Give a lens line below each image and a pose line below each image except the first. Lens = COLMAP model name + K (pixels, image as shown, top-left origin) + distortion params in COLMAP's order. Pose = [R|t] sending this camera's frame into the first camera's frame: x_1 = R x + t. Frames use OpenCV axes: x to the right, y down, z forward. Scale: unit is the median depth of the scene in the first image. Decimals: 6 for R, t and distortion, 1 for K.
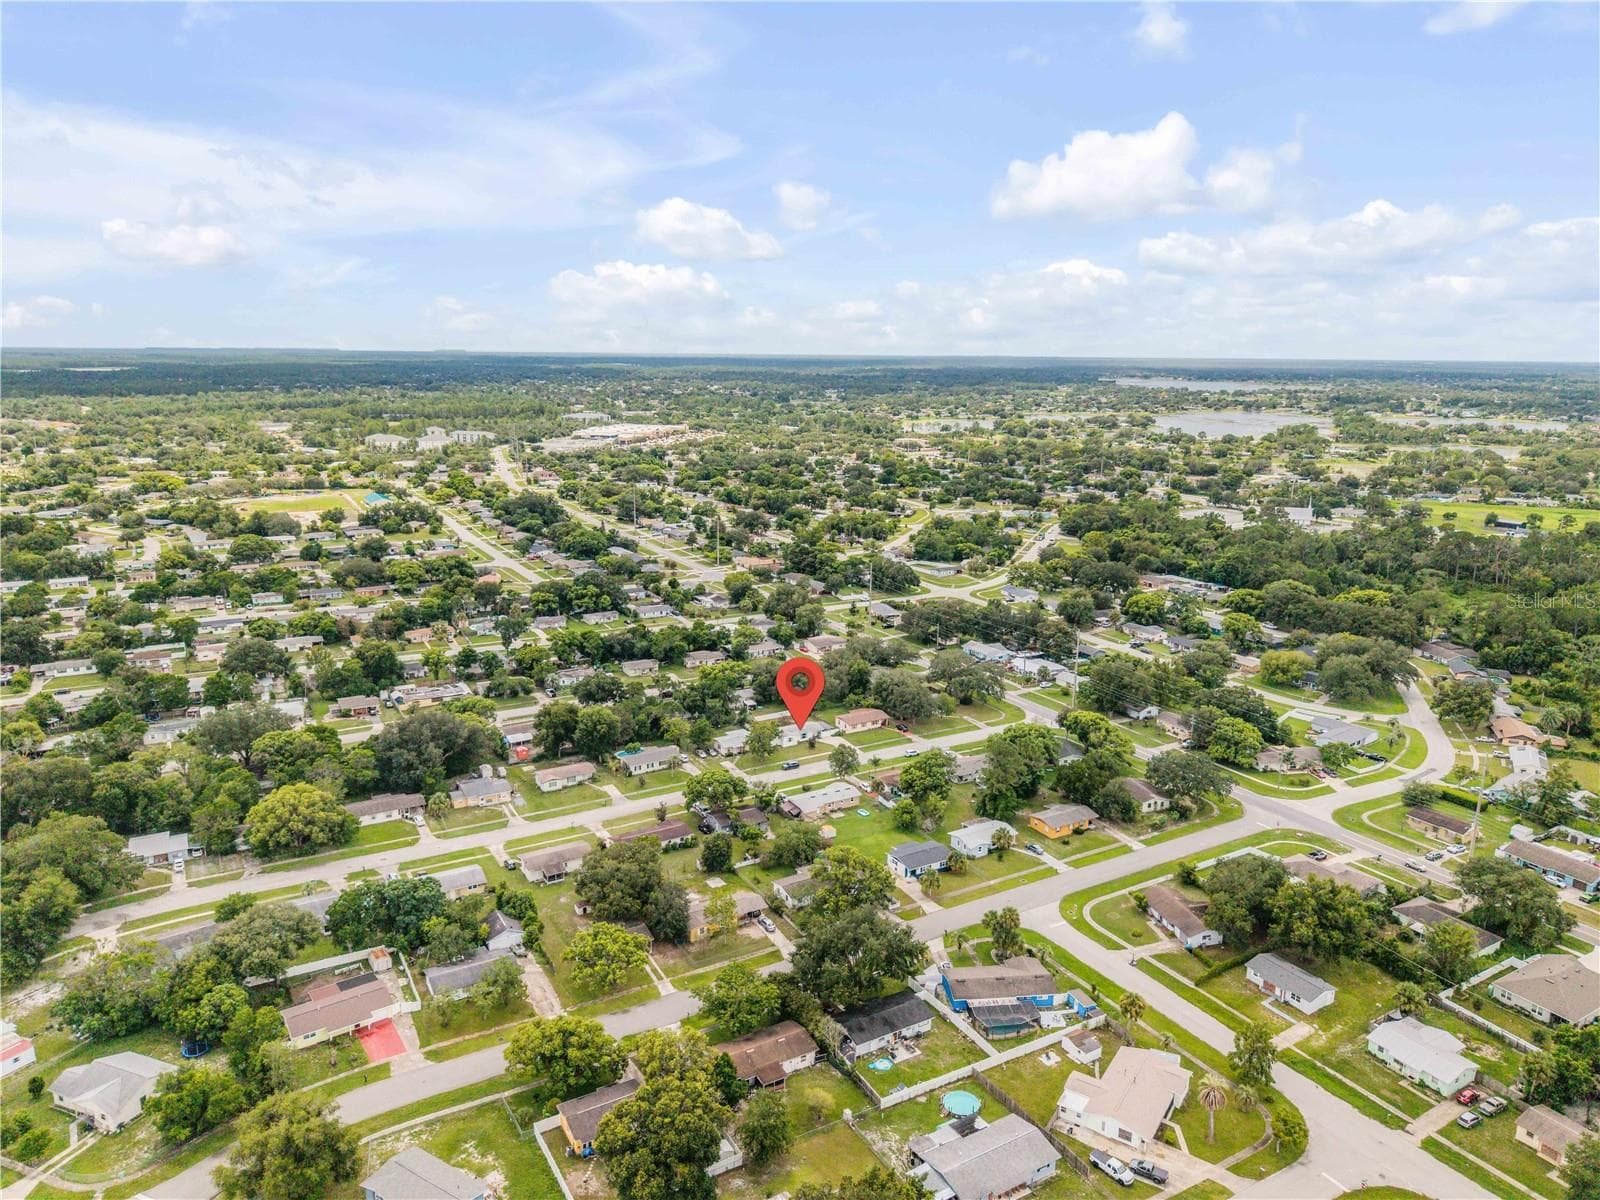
lens RADIAL K [[1071.0, 0, 800.0], [0, 1071.0, 600.0], [0, 0, 1]] dist [0.035165, -0.048016]
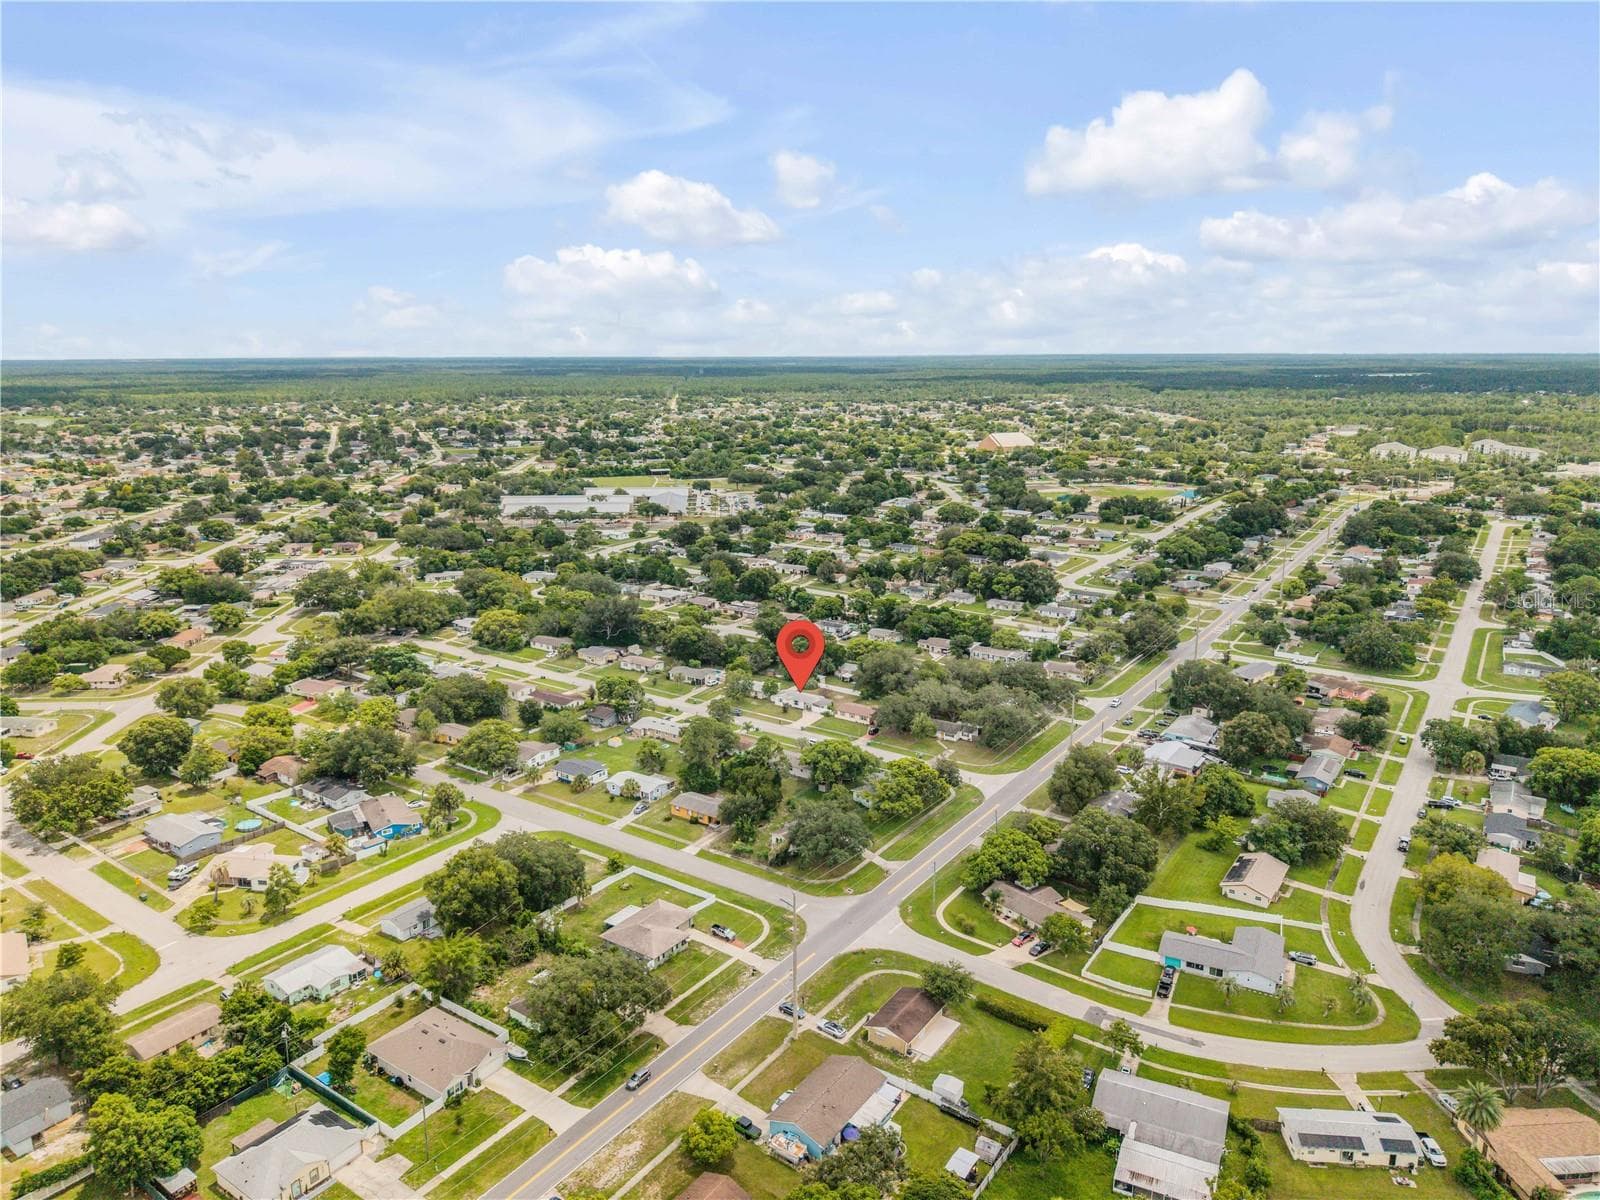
lens RADIAL K [[1071.0, 0, 800.0], [0, 1071.0, 600.0], [0, 0, 1]] dist [0.035165, -0.048016]
pose [[0.420839, 0.193400, -0.886279, 1.106512], [-0.198831, 0.972917, 0.117893, -0.121223], [0.885077, 0.126606, 0.447895, 0.580469]]
